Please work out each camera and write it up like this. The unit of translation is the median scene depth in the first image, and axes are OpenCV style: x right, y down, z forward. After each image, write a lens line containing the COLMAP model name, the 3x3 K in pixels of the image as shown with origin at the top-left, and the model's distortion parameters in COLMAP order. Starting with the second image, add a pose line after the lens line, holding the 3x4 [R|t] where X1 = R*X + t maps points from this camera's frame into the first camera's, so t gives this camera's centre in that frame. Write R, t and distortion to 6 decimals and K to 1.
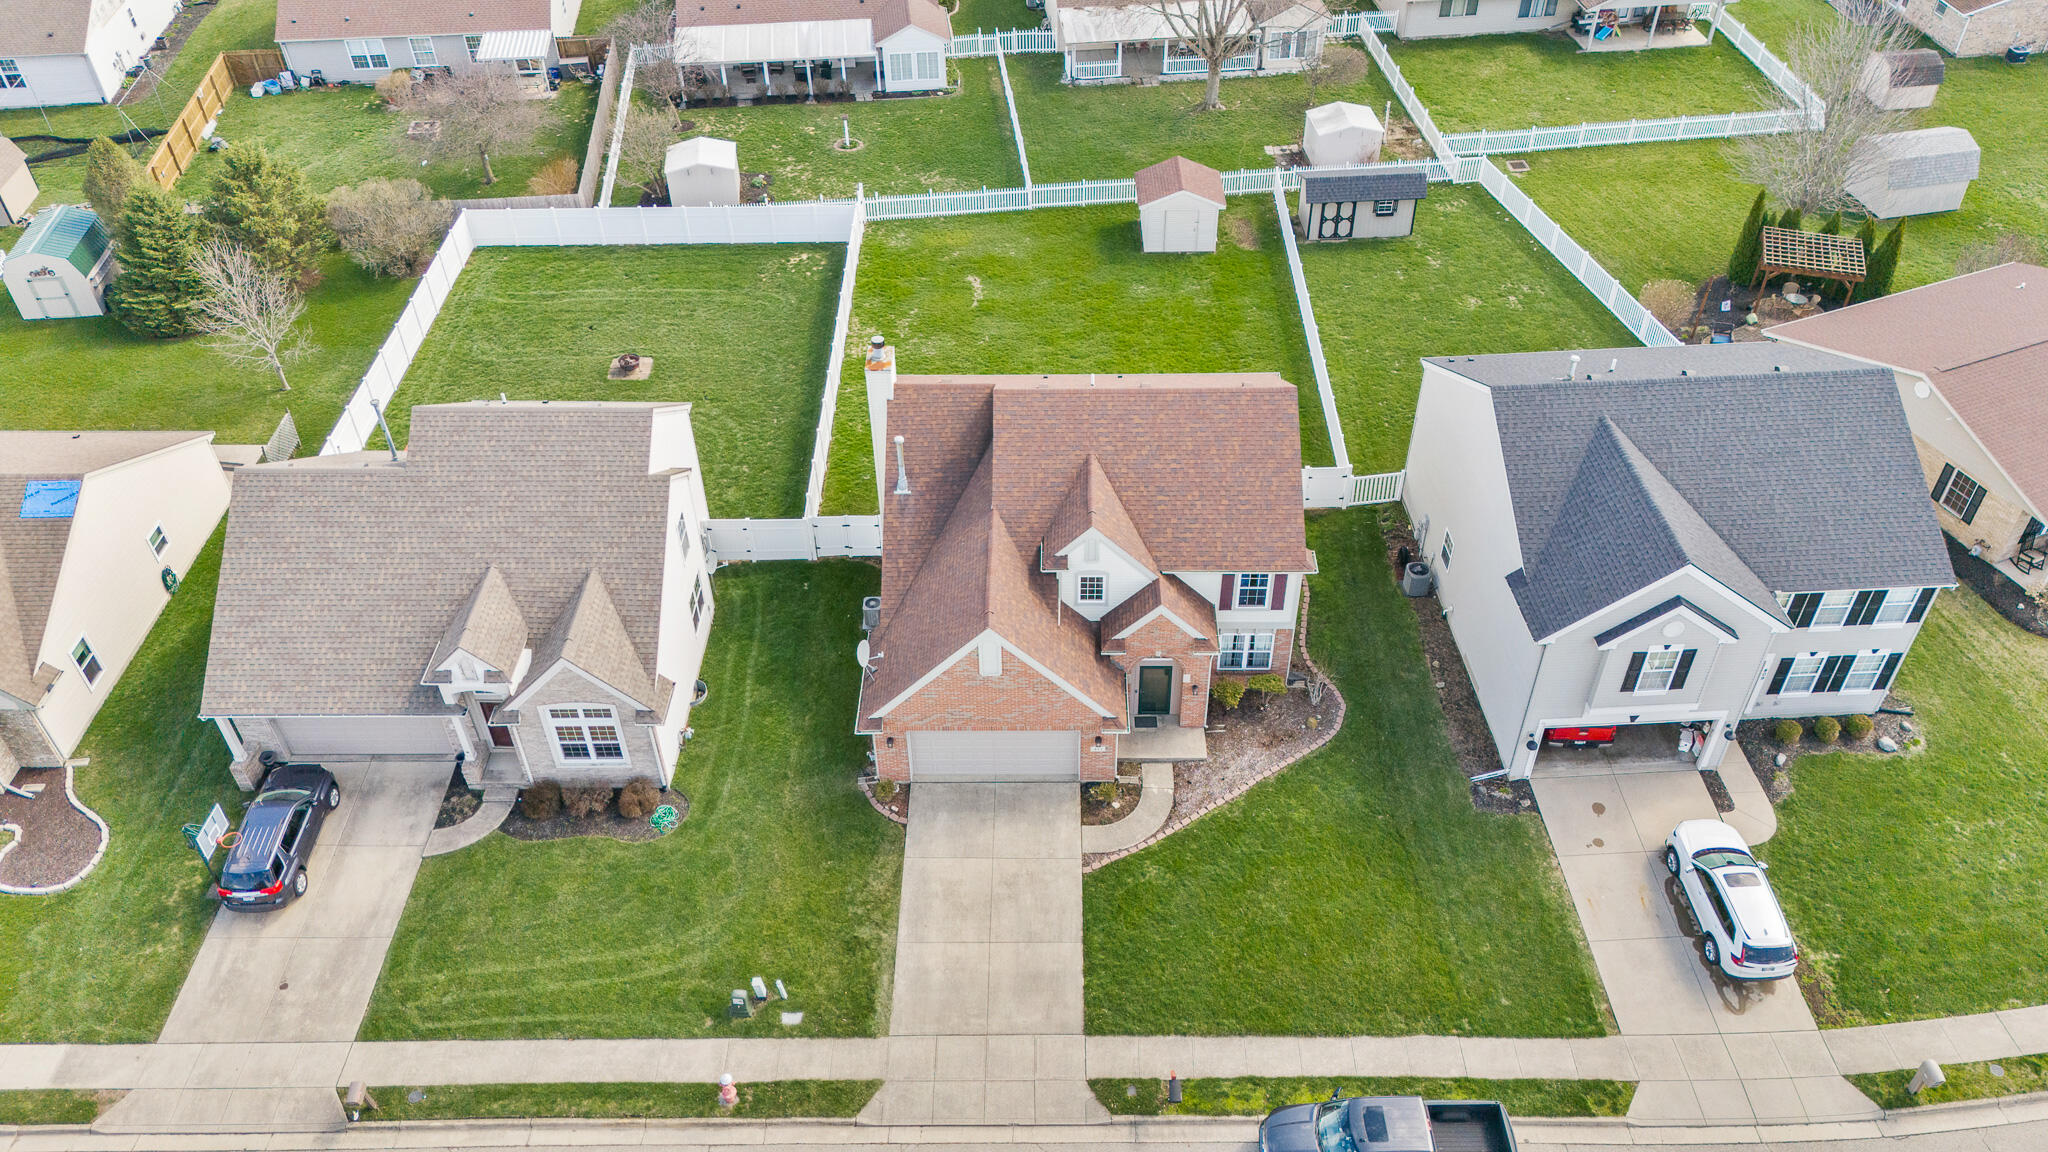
lens RADIAL K [[1515.1, 0, 1010.1], [0, 1515.1, 570.4], [0, 0, 1]] dist [0.080465, -0.081533]
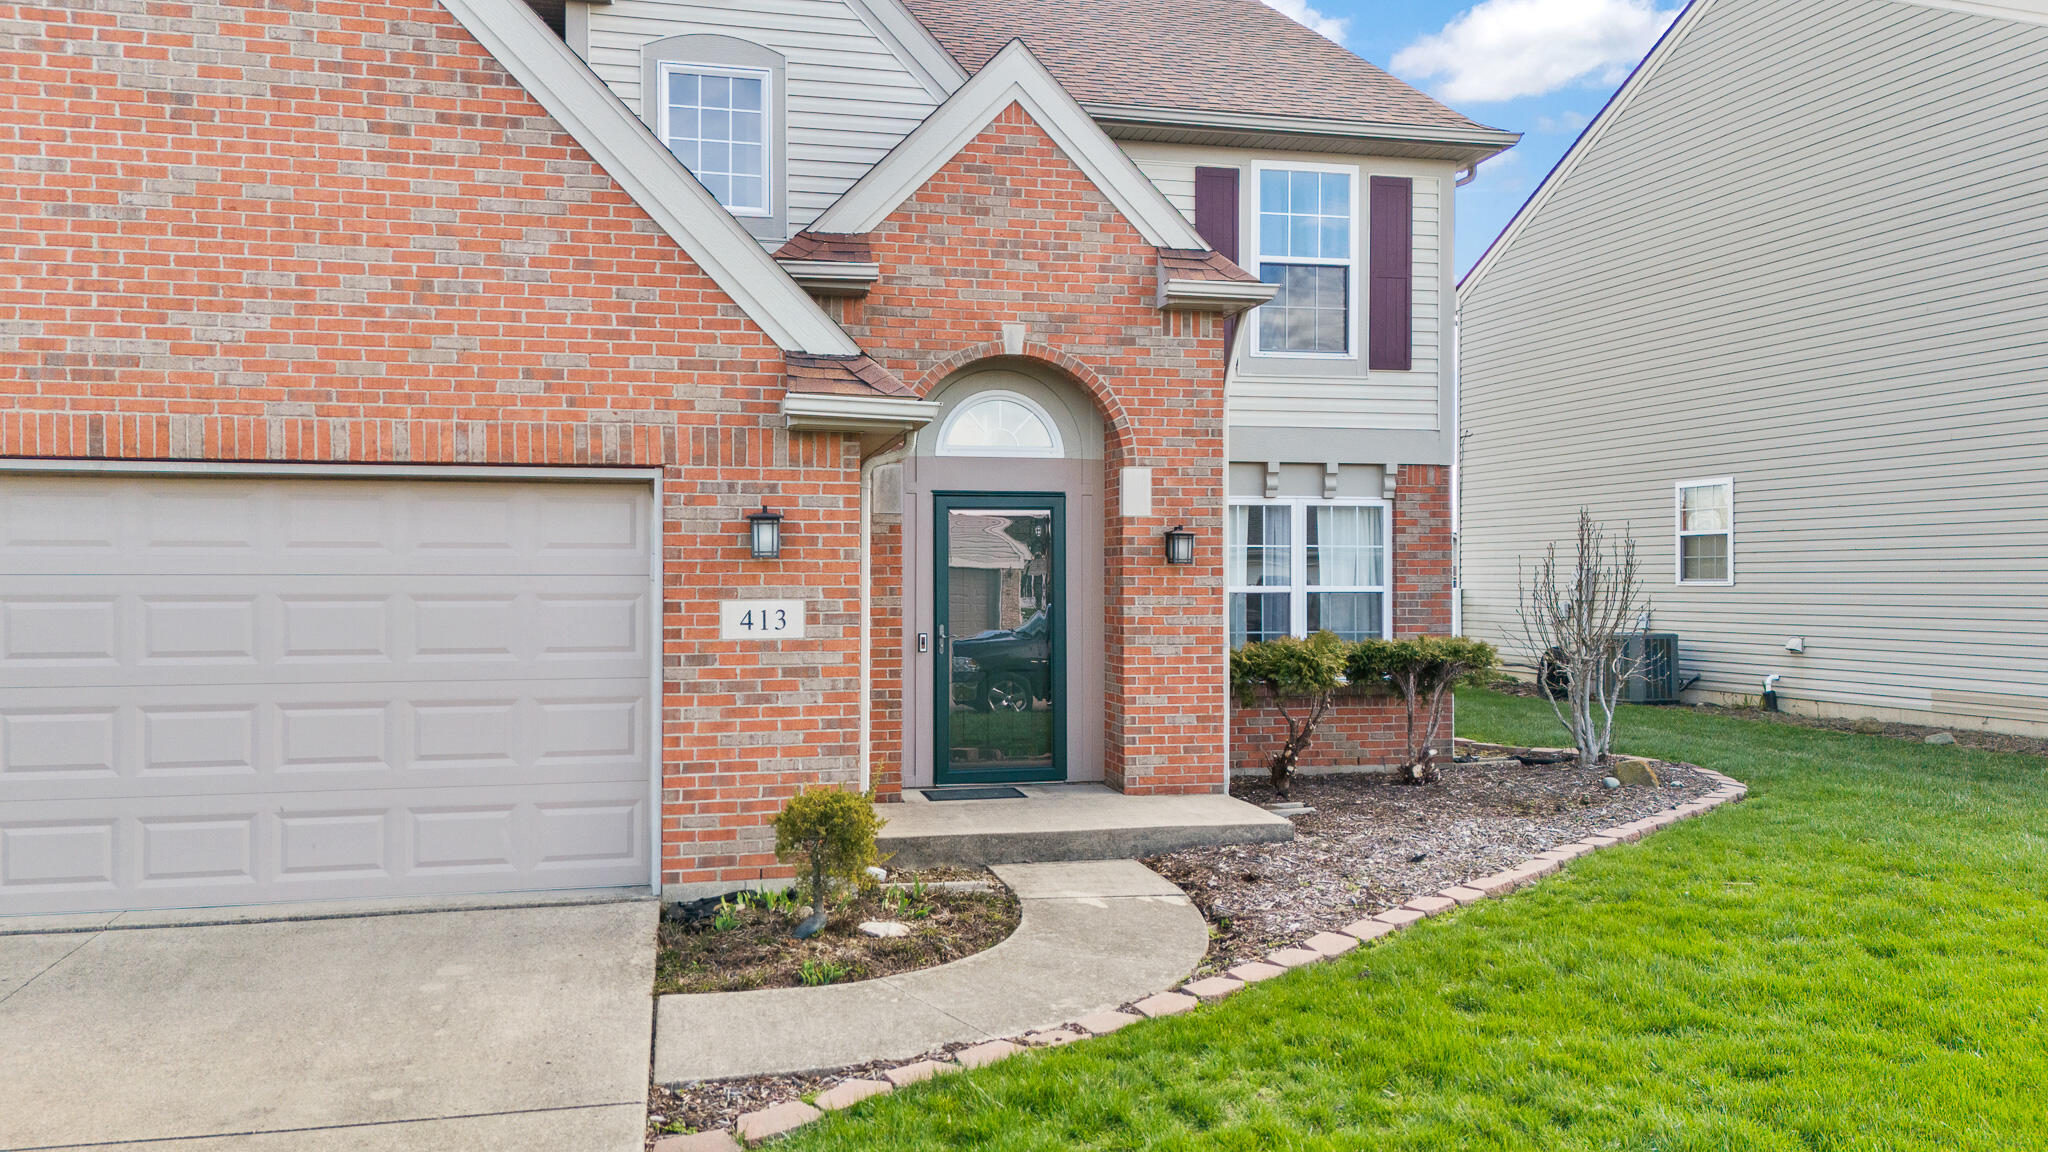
lens RADIAL K [[1515.1, 0, 1017.0], [0, 1515.1, 579.1], [0, 0, 1]] dist [0.080465, -0.081533]
pose [[0.973038, 0.019743, 0.229798, 0.046524], [0.131355, 0.771529, -0.622487, 0.233779], [-0.189586, 0.635888, 0.748133, 0.868818]]
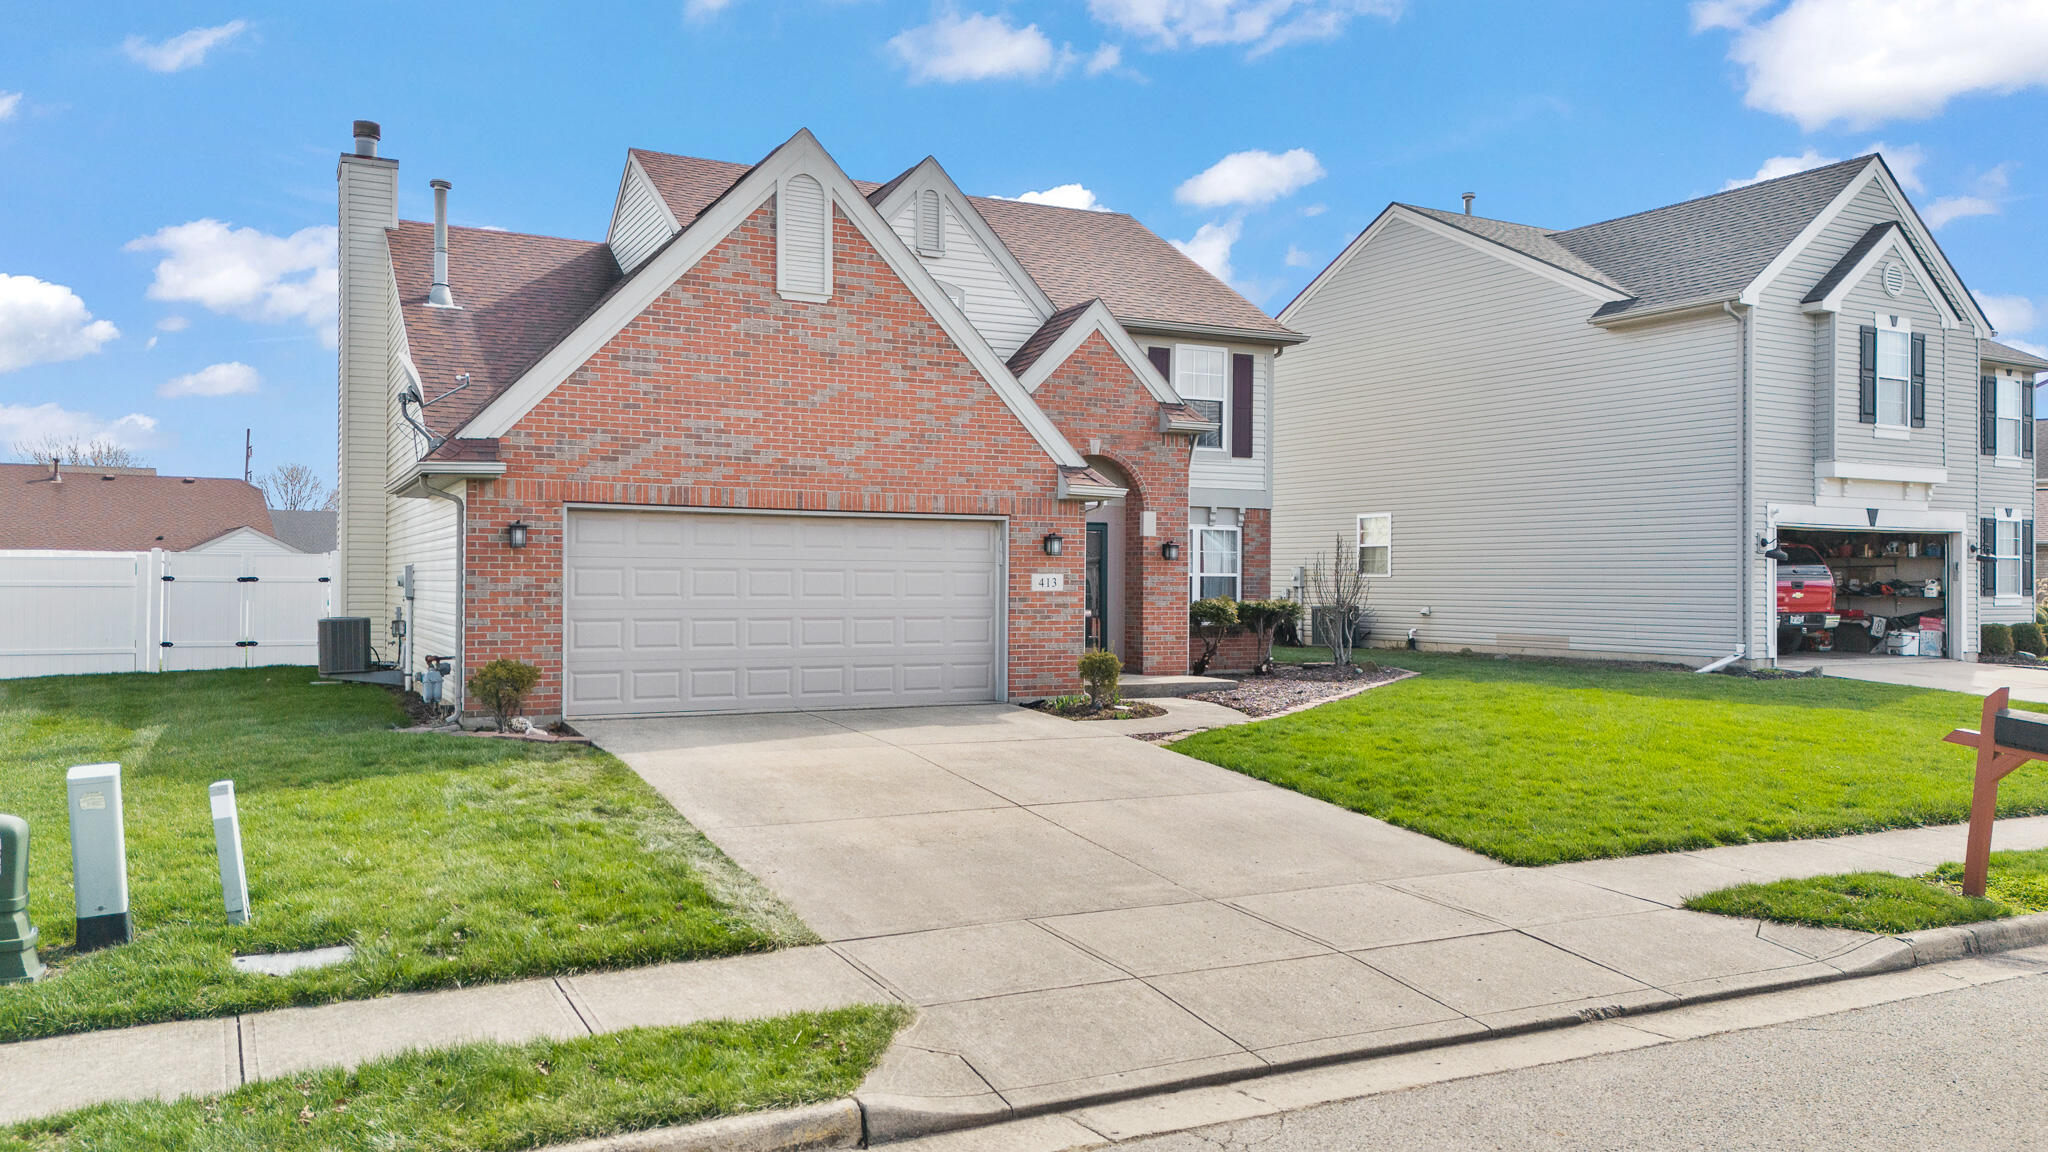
lens RADIAL K [[1515.1, 0, 1022.5], [0, 1515.1, 576.6], [0, 0, 1]] dist [0.080465, -0.081533]
pose [[0.888734, 0.028748, 0.457521, -0.137254], [0.270110, 0.773546, -0.573294, 0.354888], [-0.370395, 0.633087, 0.679712, 0.733567]]
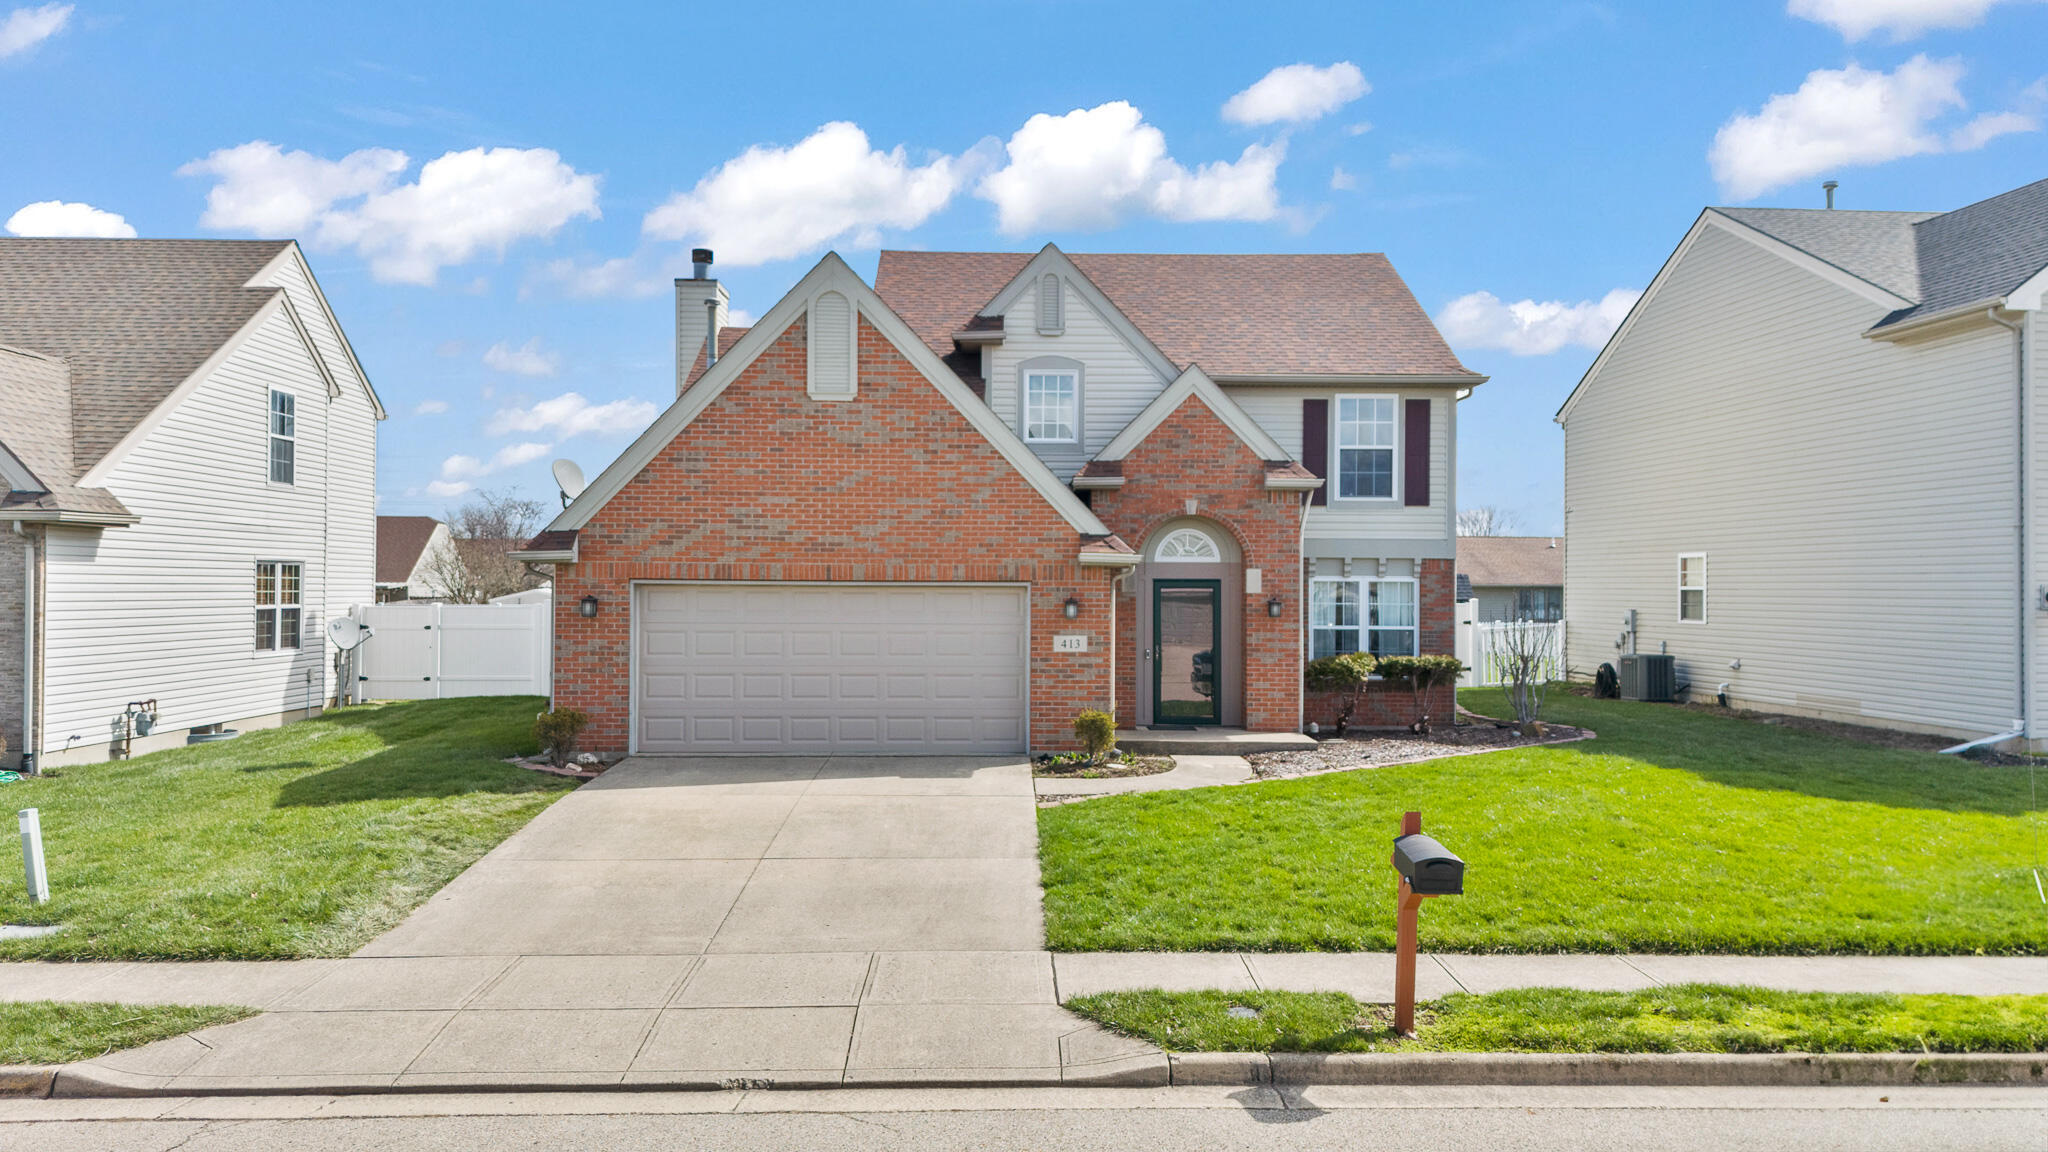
lens RADIAL K [[1515.1, 0, 1005.3], [0, 1515.1, 557.4], [0, 0, 1]] dist [0.080465, -0.081533]
pose [[0.999331, 0.027577, 0.024019, 0.028467], [-0.005382, 0.760529, -0.649281, 0.387775], [-0.036173, 0.648718, 0.760169, 0.662669]]
